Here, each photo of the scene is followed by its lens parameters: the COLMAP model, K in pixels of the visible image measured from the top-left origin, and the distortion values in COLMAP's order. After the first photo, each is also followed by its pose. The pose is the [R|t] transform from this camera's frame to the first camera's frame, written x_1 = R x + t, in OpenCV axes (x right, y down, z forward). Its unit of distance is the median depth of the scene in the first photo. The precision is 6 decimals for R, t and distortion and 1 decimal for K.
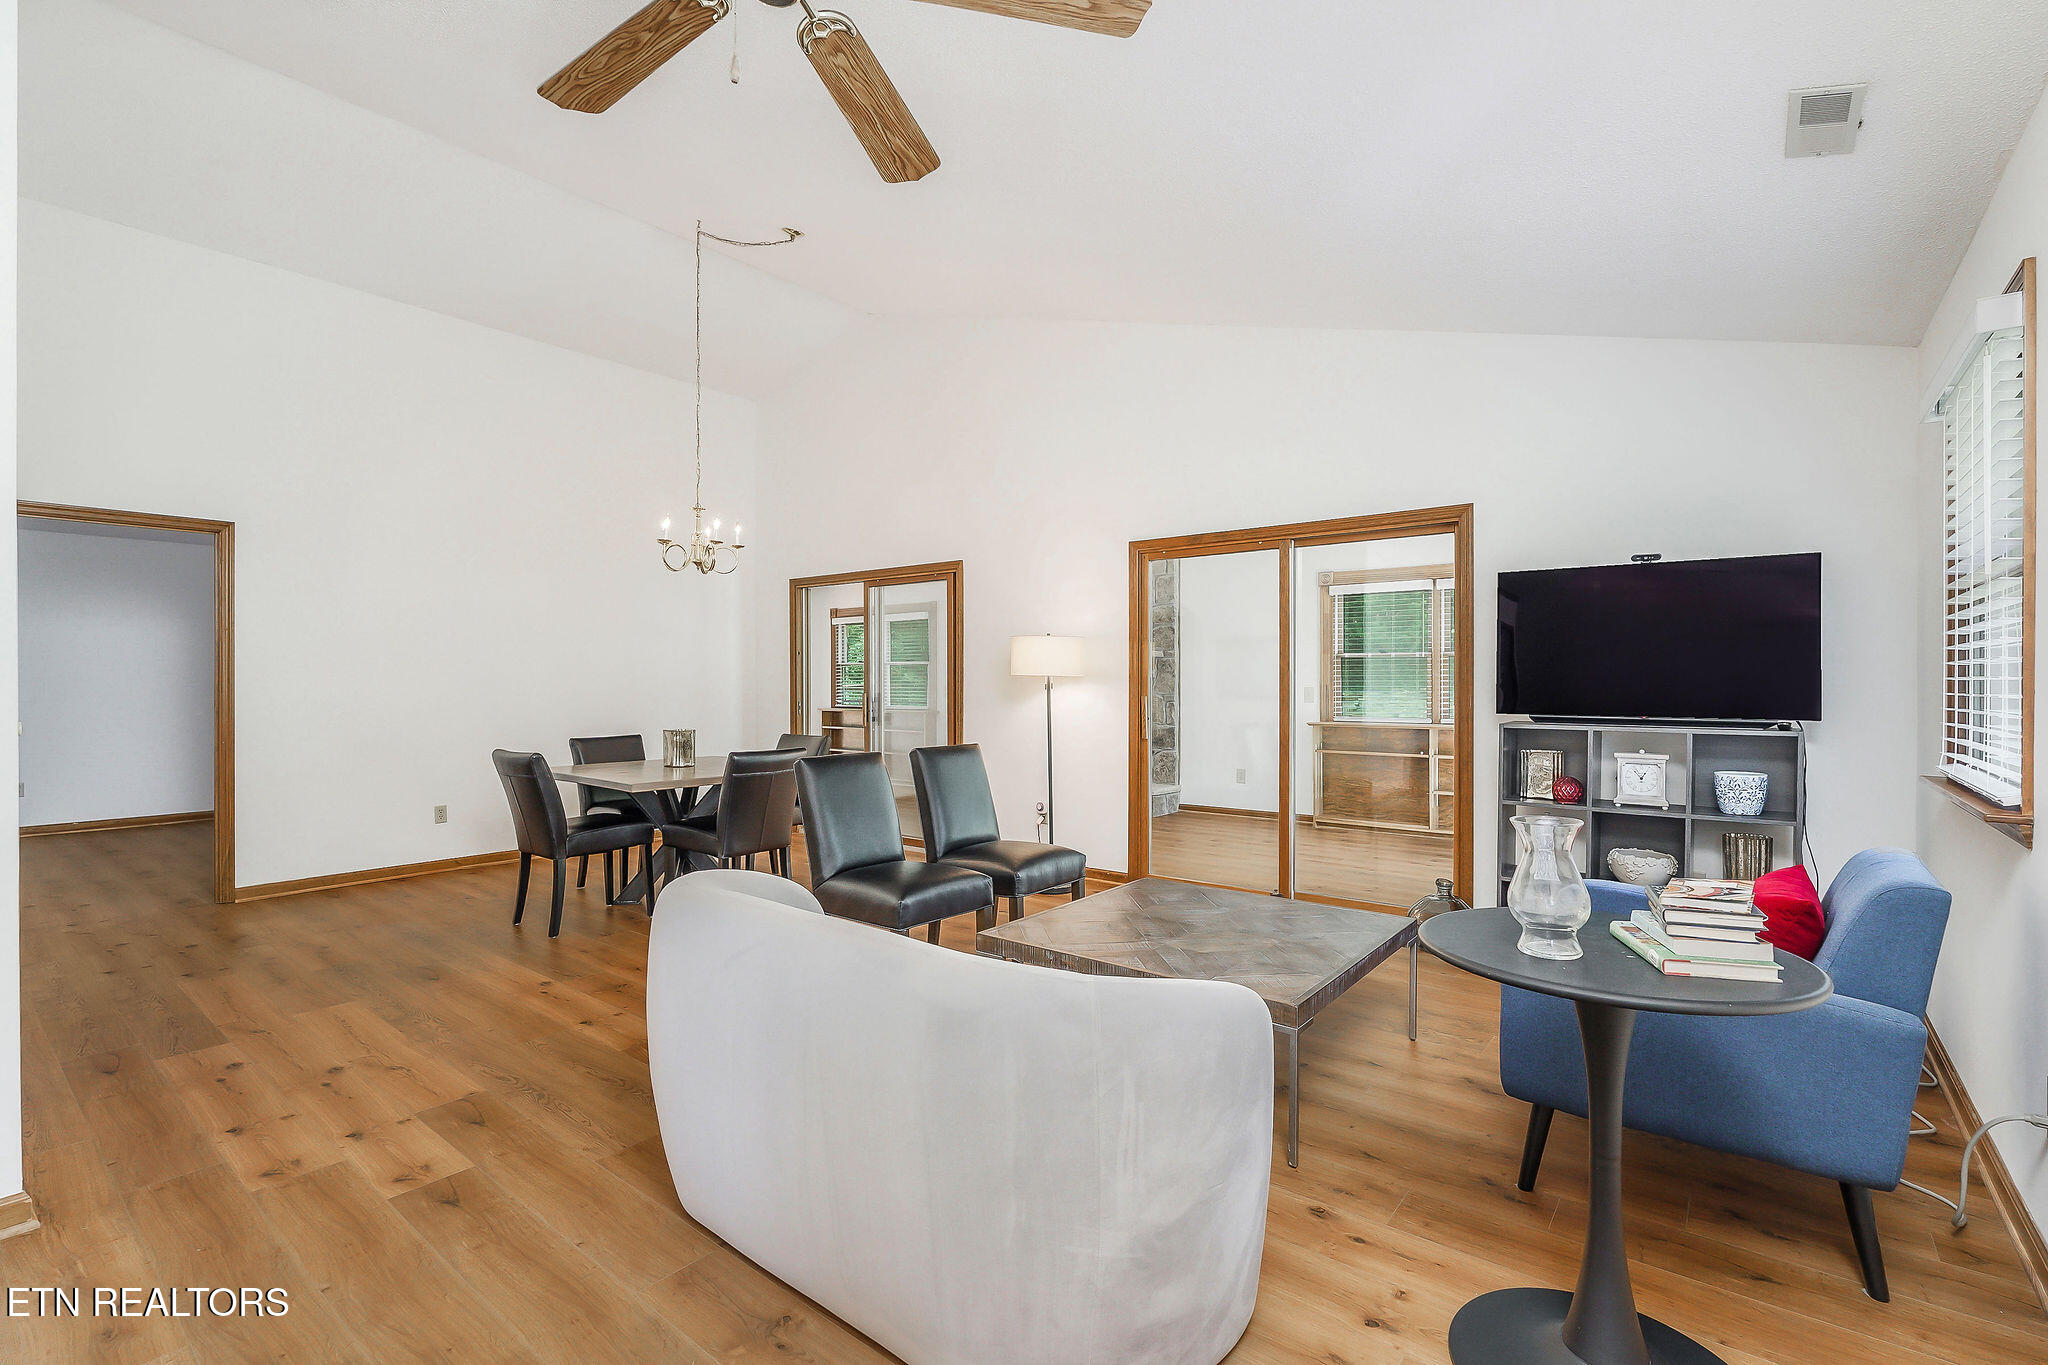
lens RADIAL K [[912.4, 0, 1022.2], [0, 912.4, 684.1], [0, 0, 1]] dist [-0.010320, 0.002195]
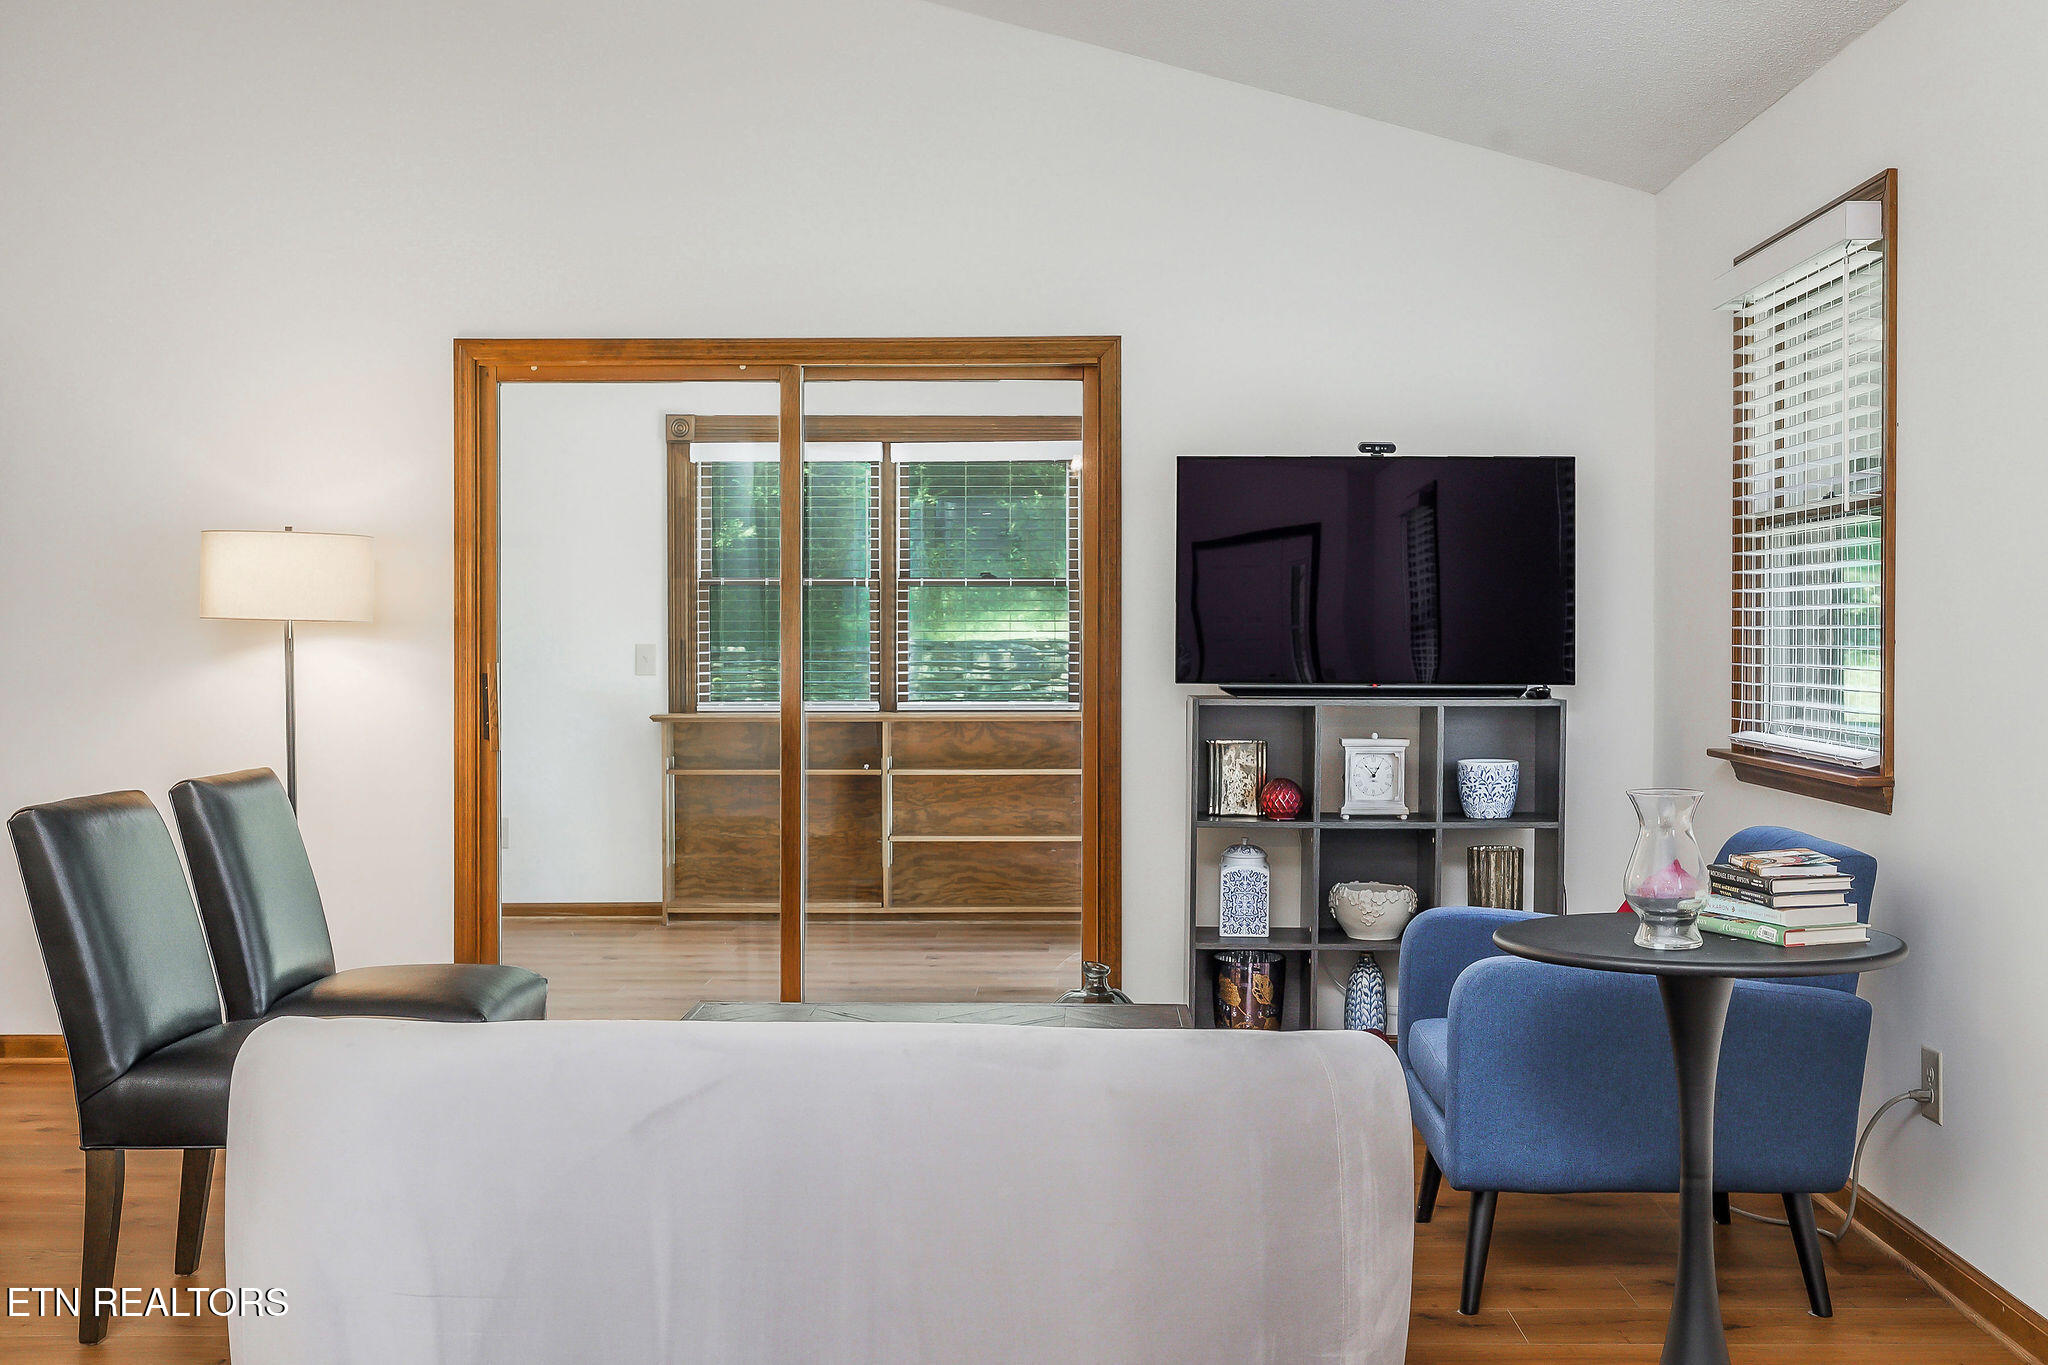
lens RADIAL K [[2106.2, 0, 1027.2], [0, 2106.2, 673.5], [0, 0, 1]] dist [-0.017474, 0.000000]
pose [[0.795634, -0.010688, 0.605684, -0.465171], [0.002049, 0.999886, 0.014954, 0.004383], [-0.605775, -0.010657, 0.795565, -0.085830]]
